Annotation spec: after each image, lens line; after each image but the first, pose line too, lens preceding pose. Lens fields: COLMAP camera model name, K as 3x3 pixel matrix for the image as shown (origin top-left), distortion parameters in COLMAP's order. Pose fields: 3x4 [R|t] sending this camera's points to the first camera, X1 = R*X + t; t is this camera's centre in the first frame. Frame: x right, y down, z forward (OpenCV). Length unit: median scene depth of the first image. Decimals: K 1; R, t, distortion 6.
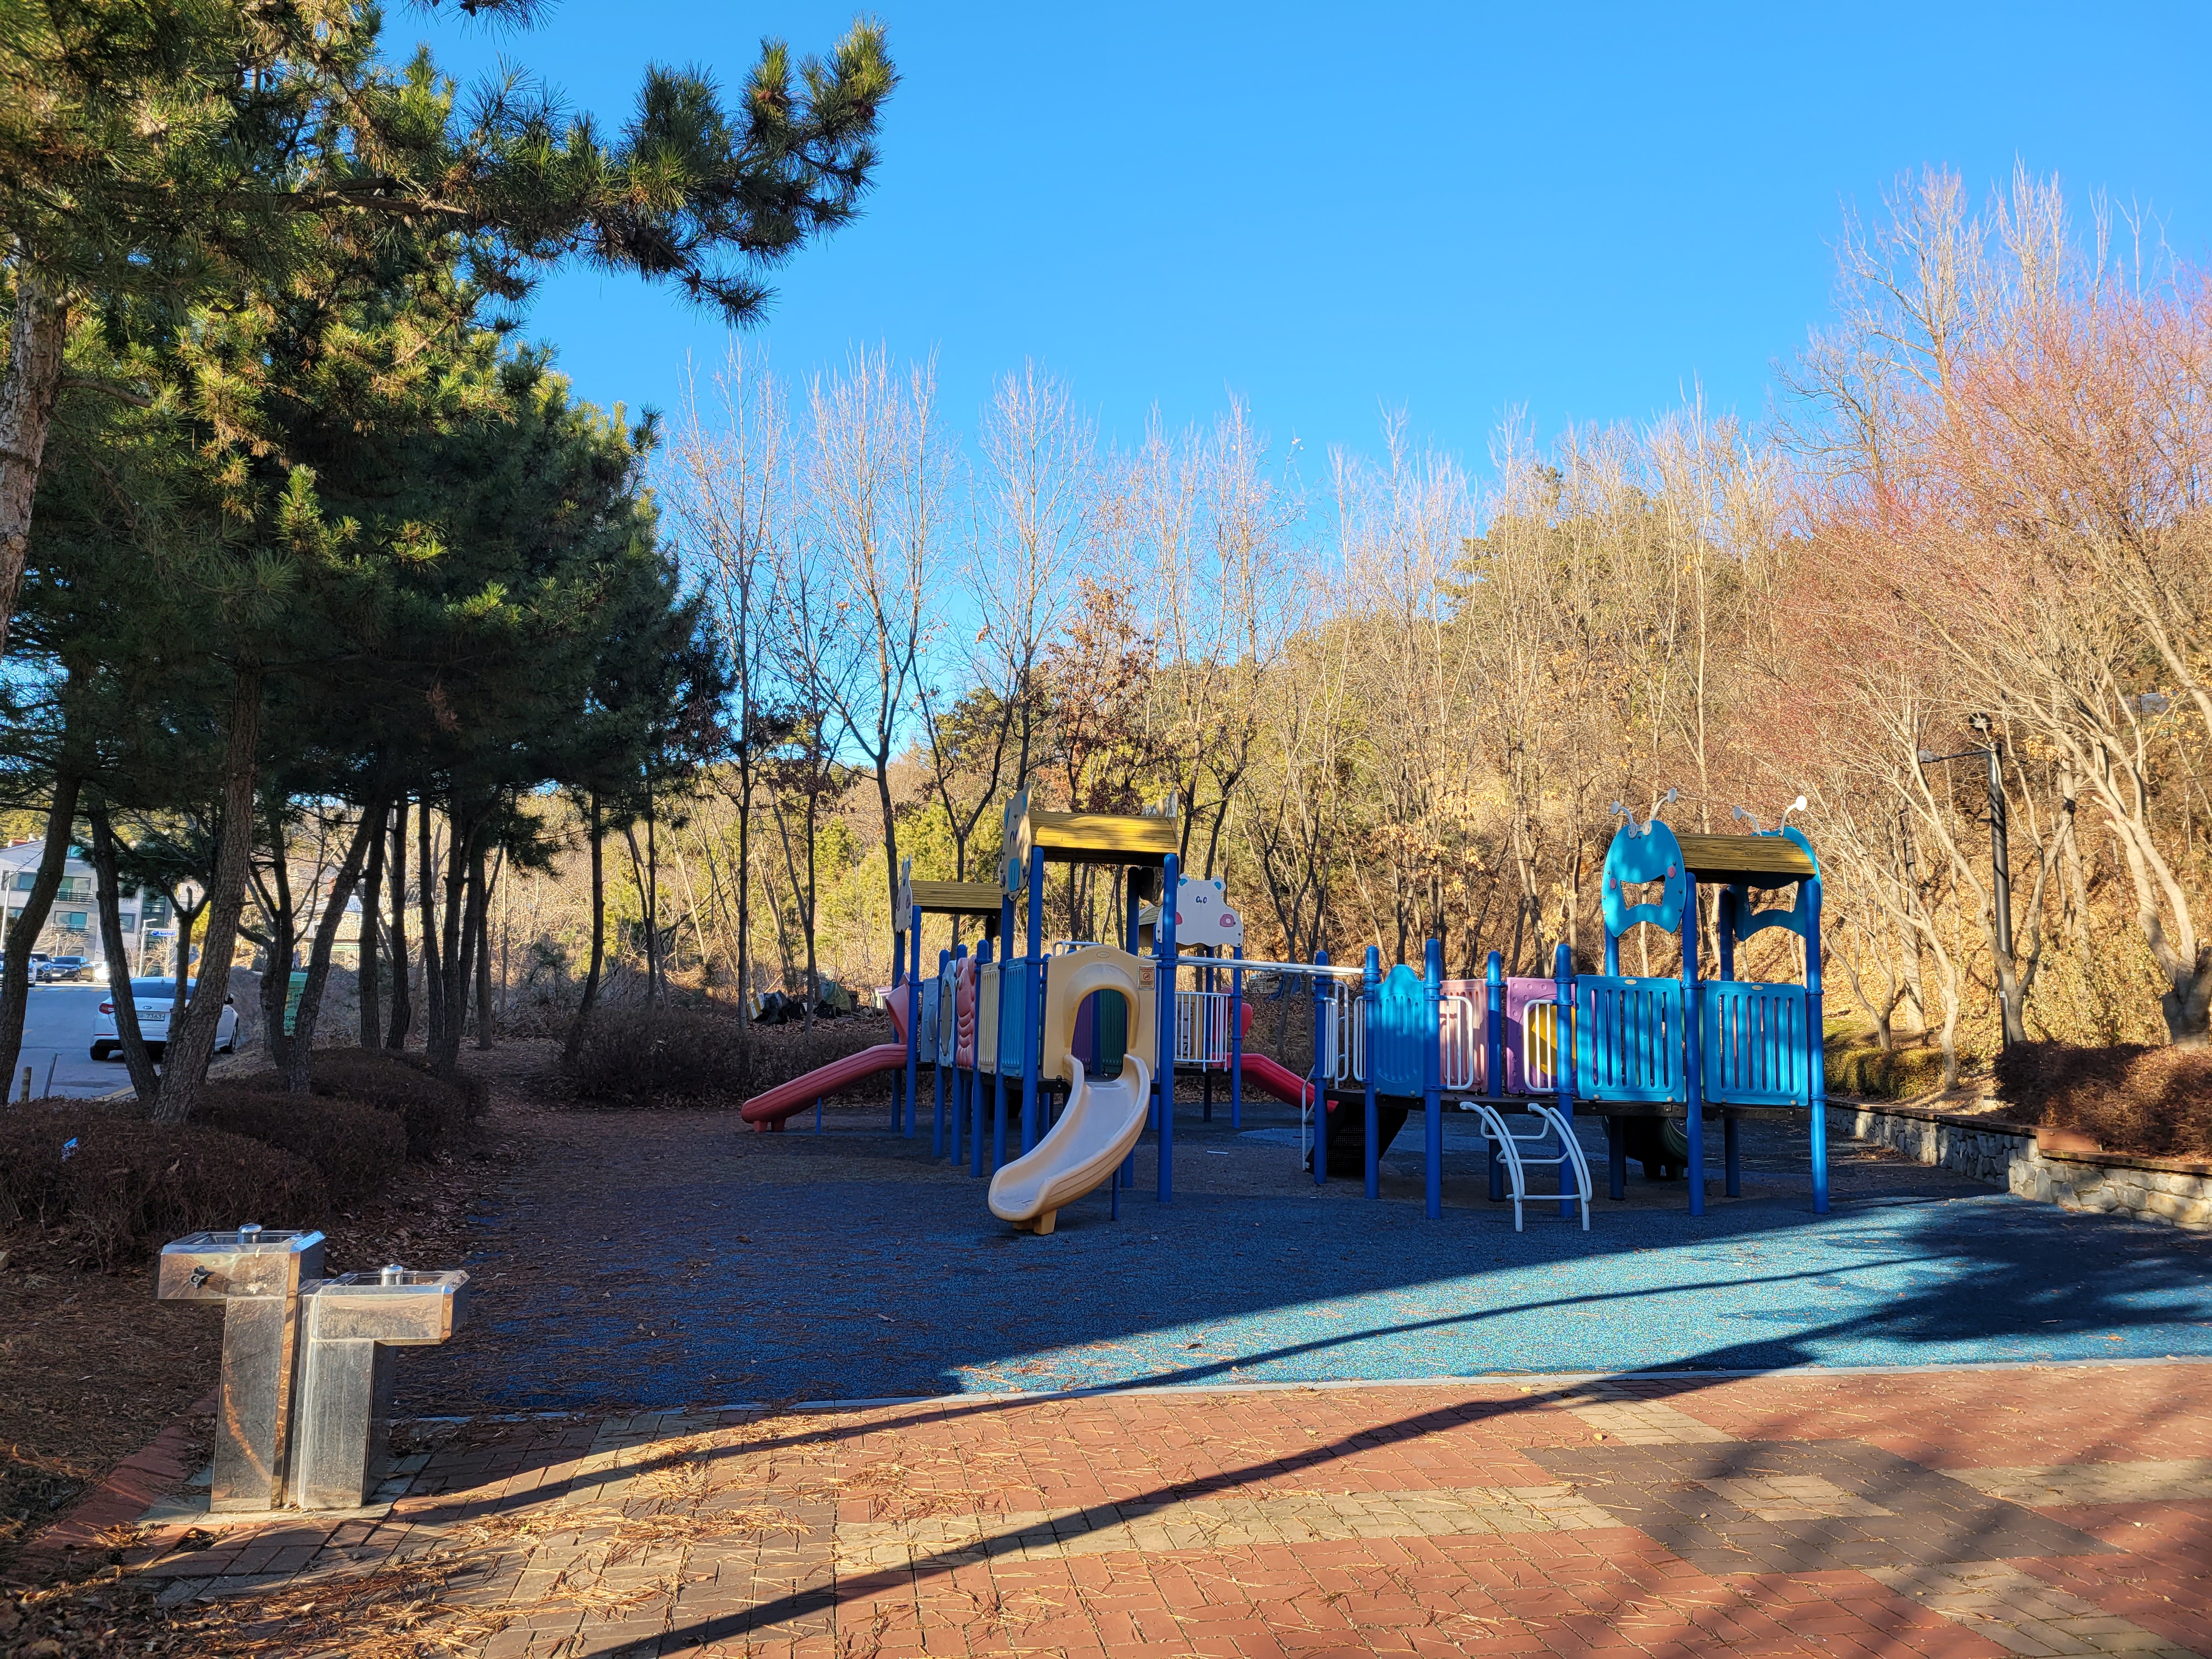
lens RADIAL K [[1673.8, 0, 1102.7], [0, 1673.8, 833.2], [0, 0, 1]] dist [0.054790, -0.001838]
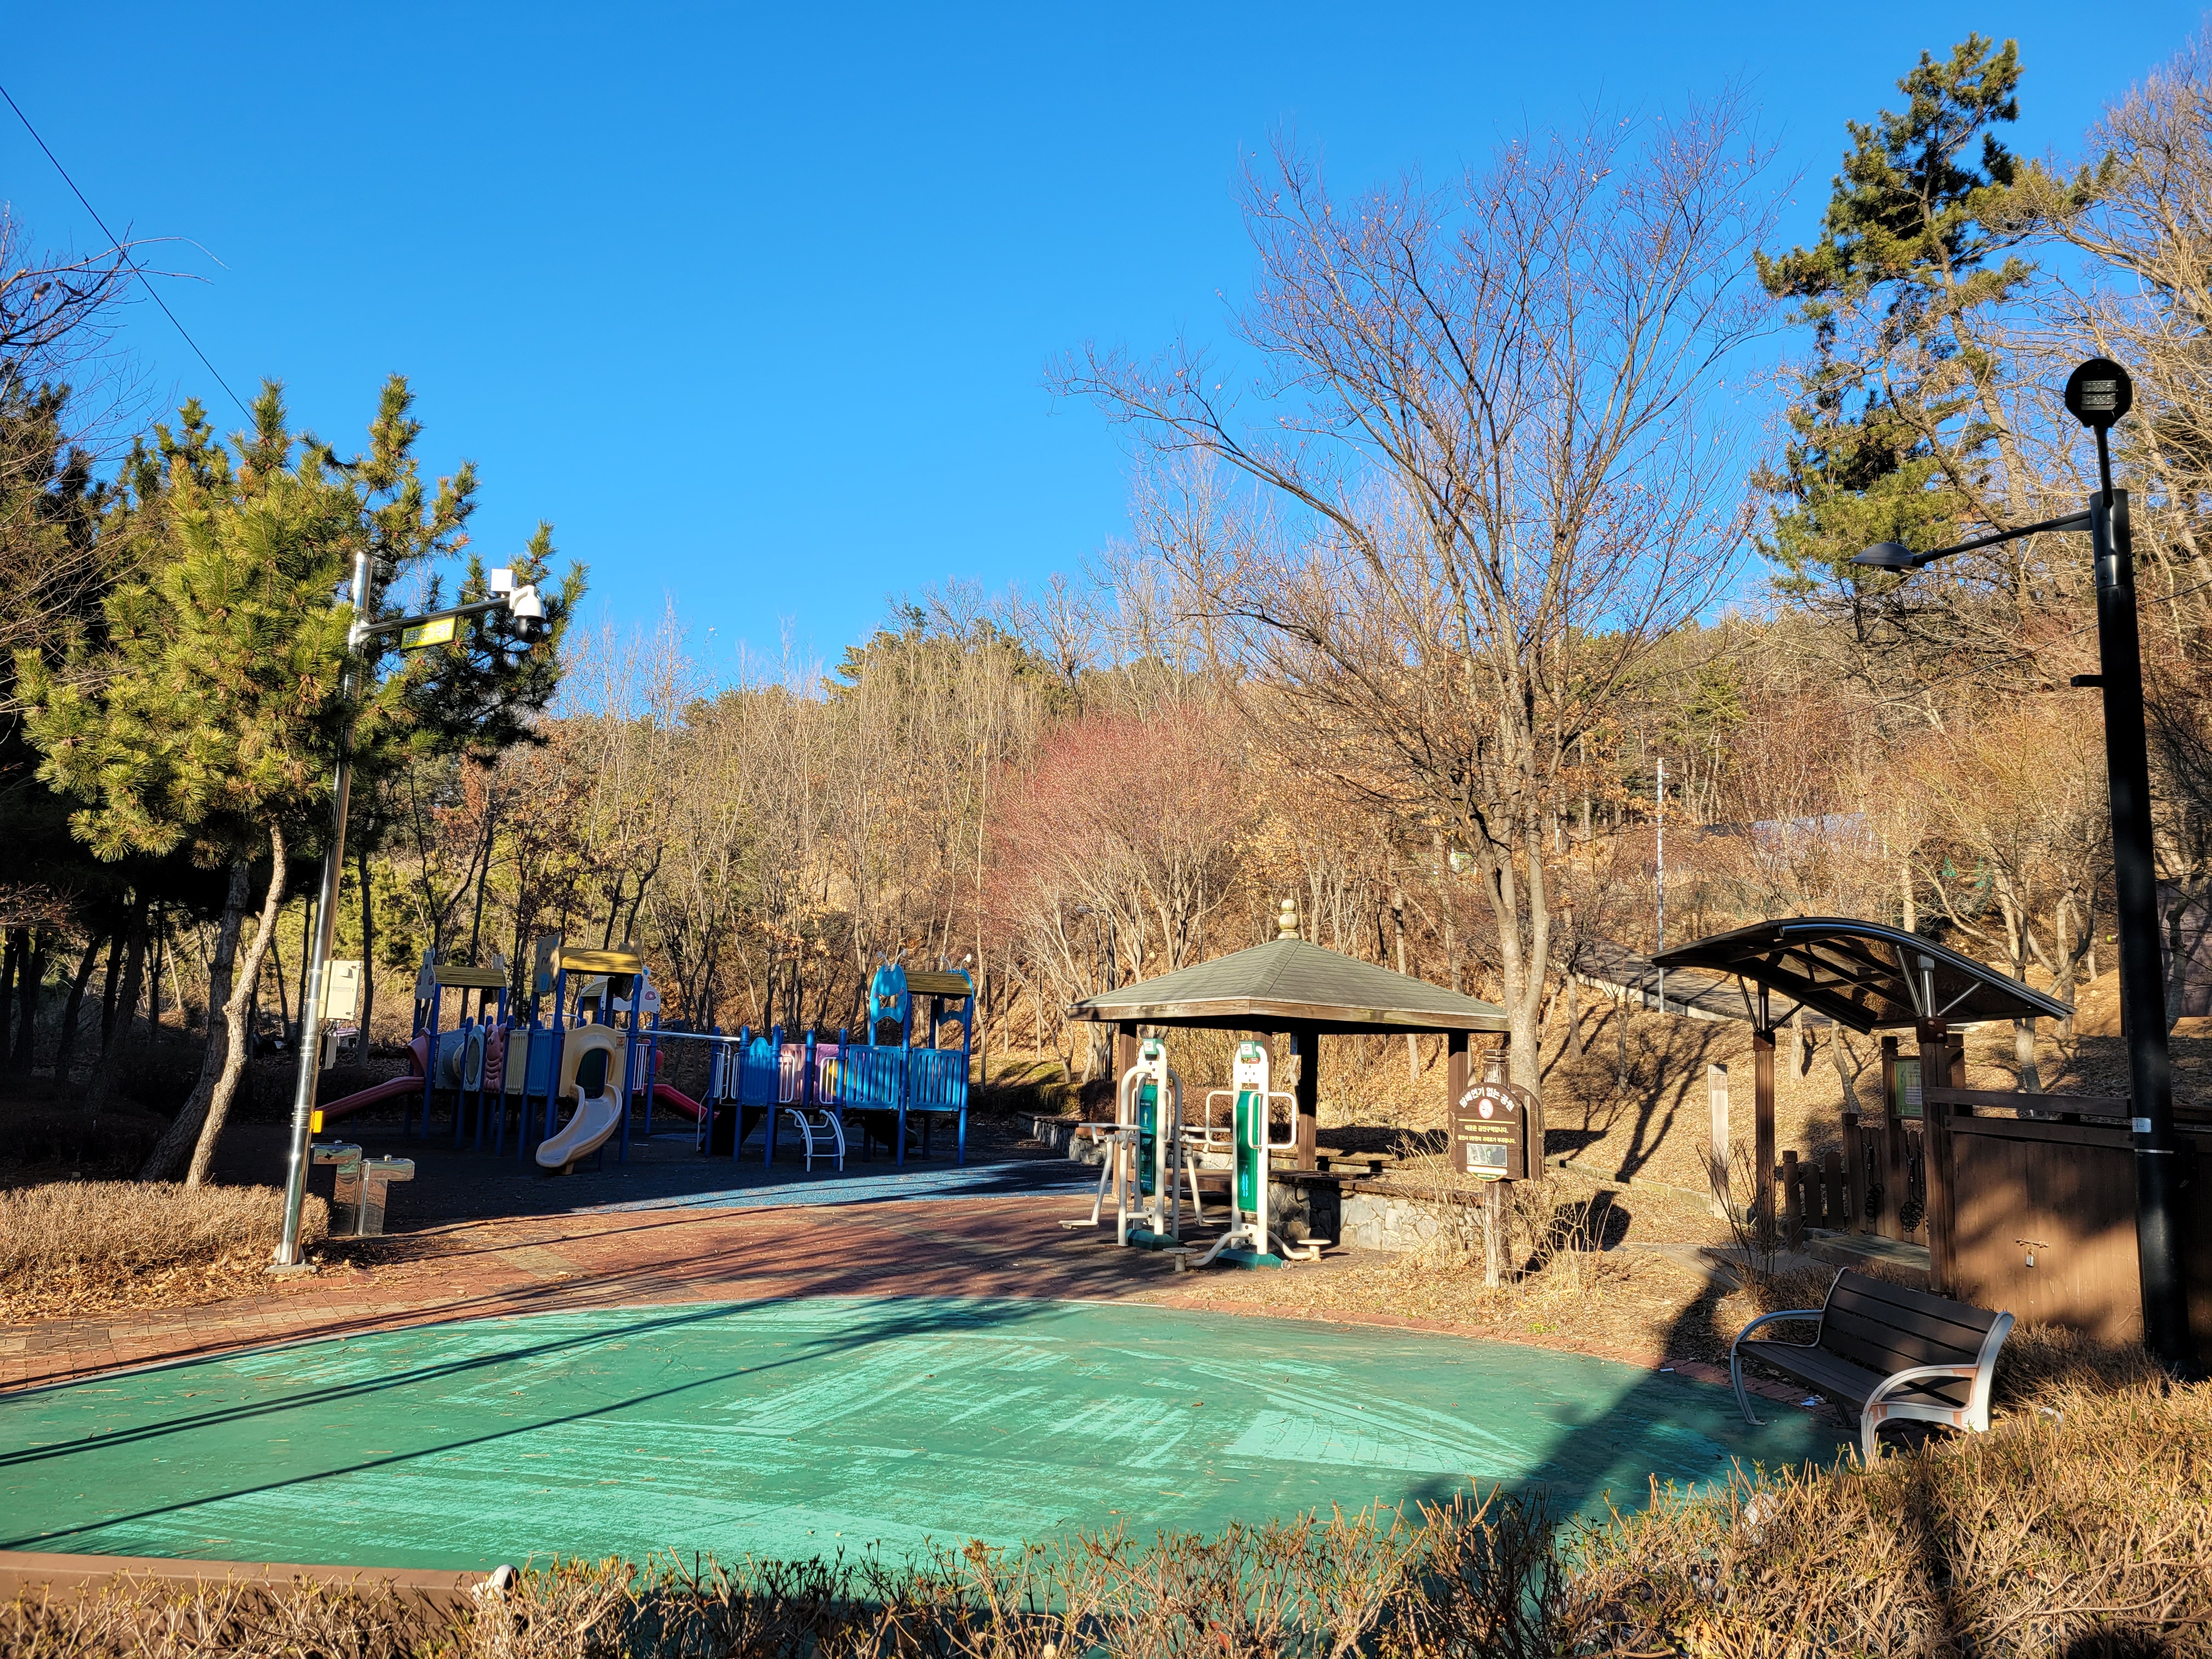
lens RADIAL K [[1673.8, 0, 1099.5], [0, 1673.8, 826.1], [0, 0, 1]] dist [0.054790, -0.001838]
pose [[0.933655, 0.065290, 0.352171, -0.145891], [-0.057530, 0.997816, -0.032467, -0.118036], [-0.353522, 0.010053, 0.935372, -0.897994]]
